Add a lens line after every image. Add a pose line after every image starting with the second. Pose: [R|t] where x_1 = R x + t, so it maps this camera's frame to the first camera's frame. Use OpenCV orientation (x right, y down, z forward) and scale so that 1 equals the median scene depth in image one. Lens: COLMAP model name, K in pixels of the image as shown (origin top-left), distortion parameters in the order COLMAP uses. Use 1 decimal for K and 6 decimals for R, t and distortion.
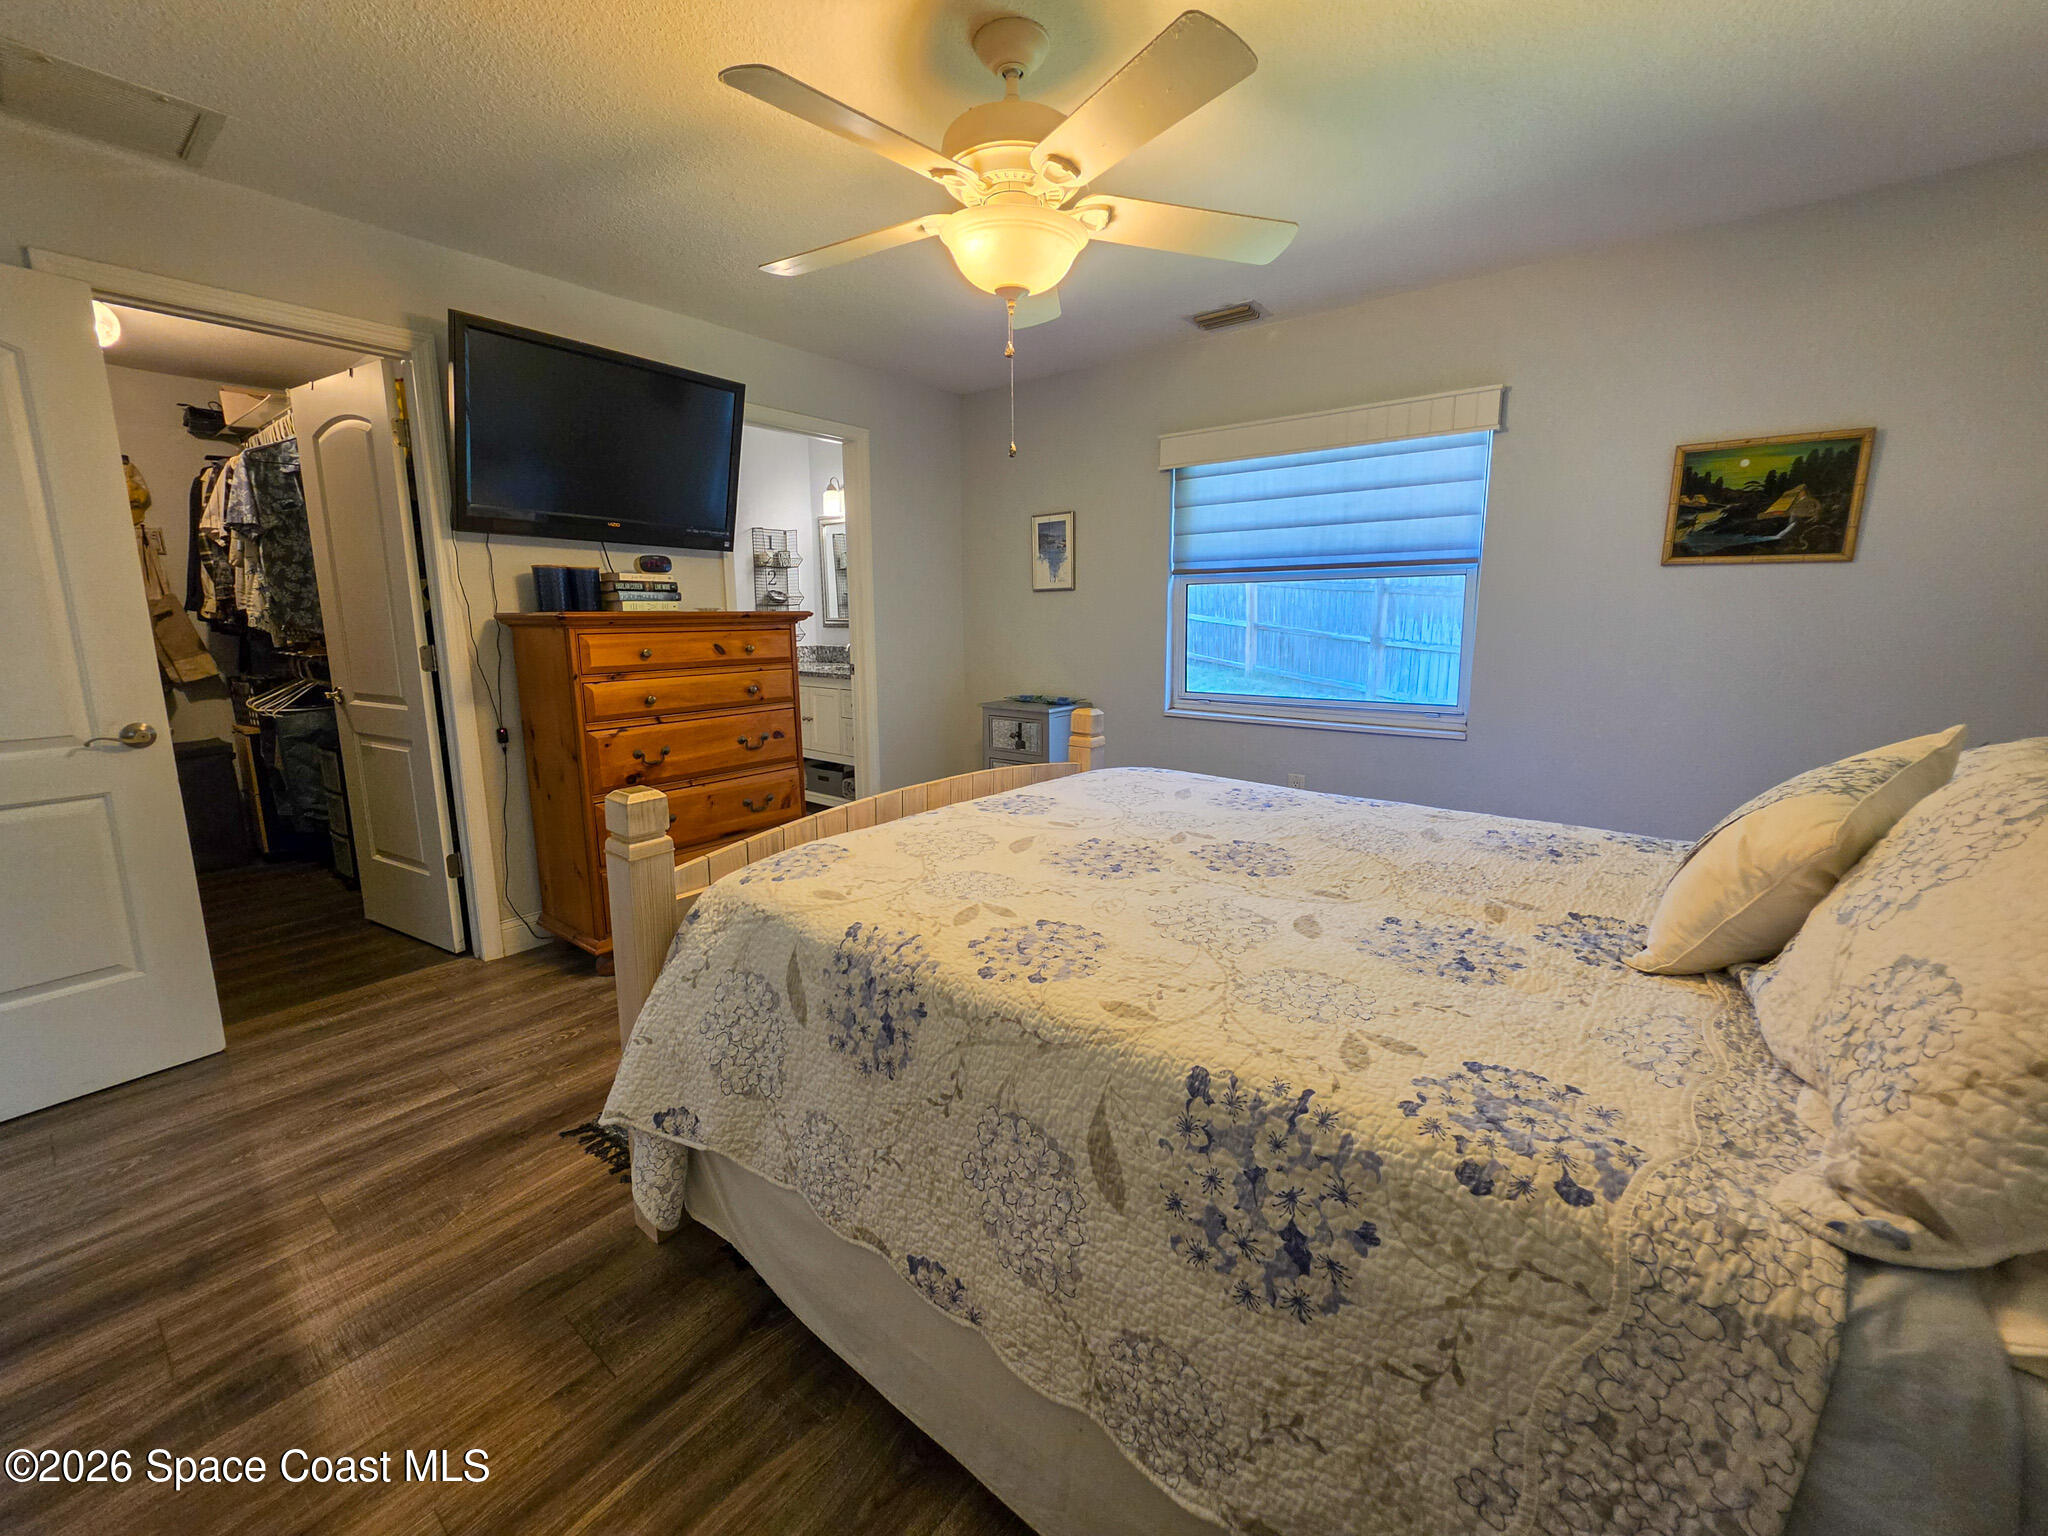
lens RADIAL K [[818.4, 0, 1020.2], [0, 818.4, 759.4], [0, 0, 1]] dist [-0.005258, 0.002770]
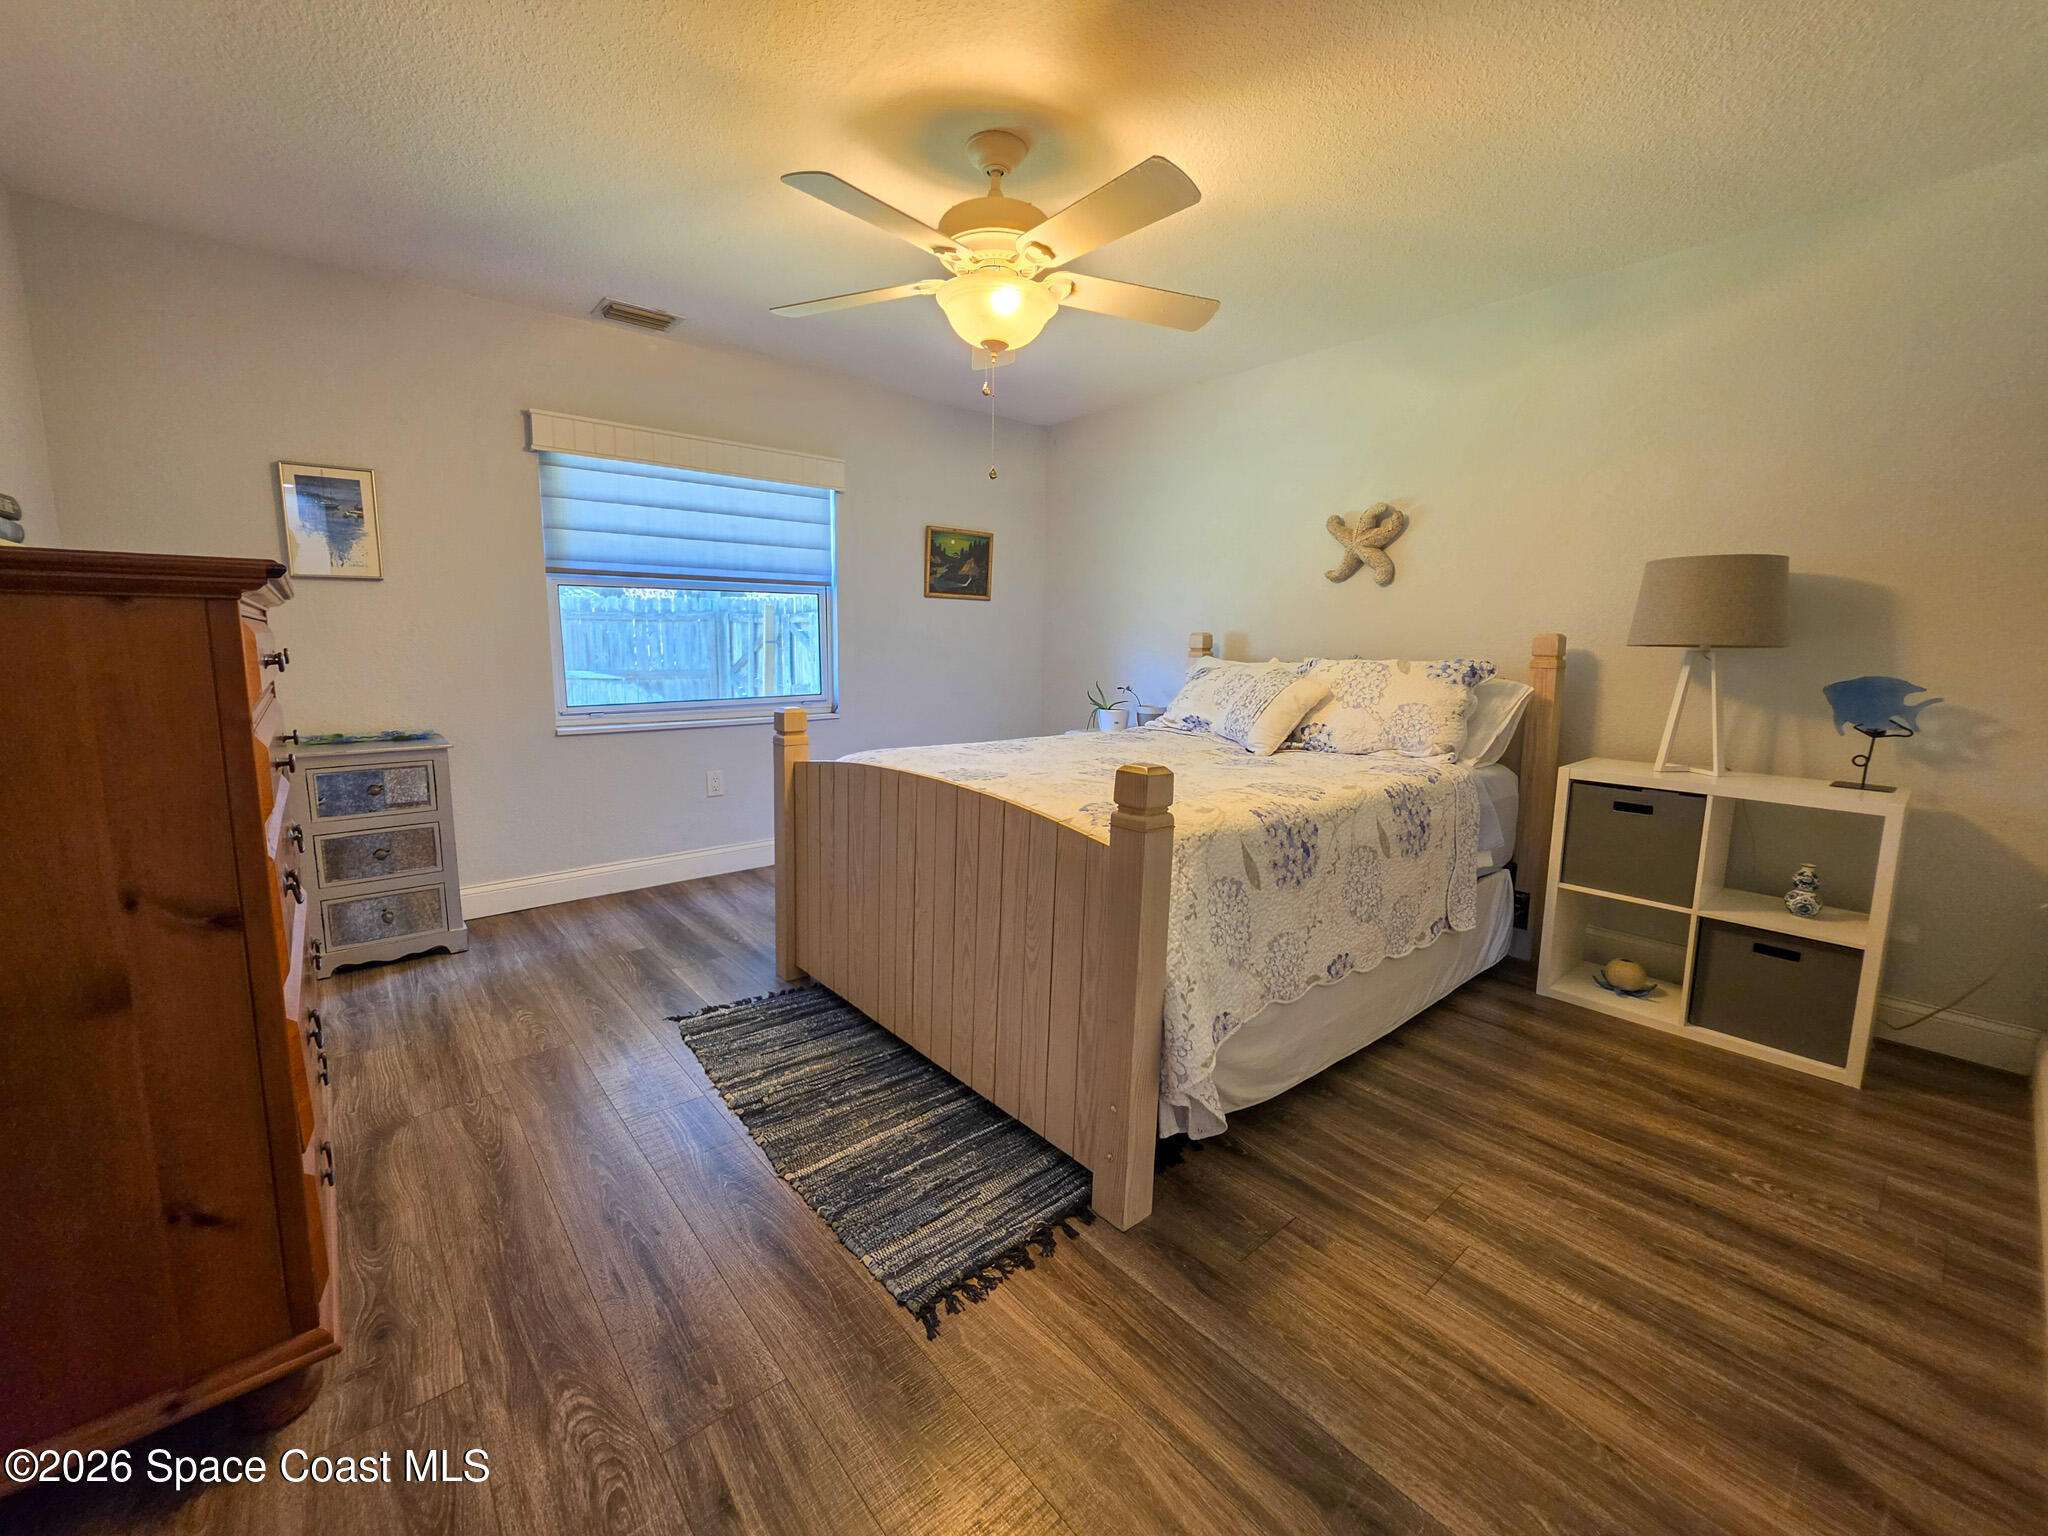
lens RADIAL K [[818.4, 0, 1017.4], [0, 818.4, 759.6], [0, 0, 1]] dist [-0.005258, 0.002770]
pose [[0.200682, -0.136059, 0.970162, -0.846752], [0.165420, 0.980795, 0.103332, -0.057401], [-0.965589, 0.139747, 0.219335, 0.524448]]
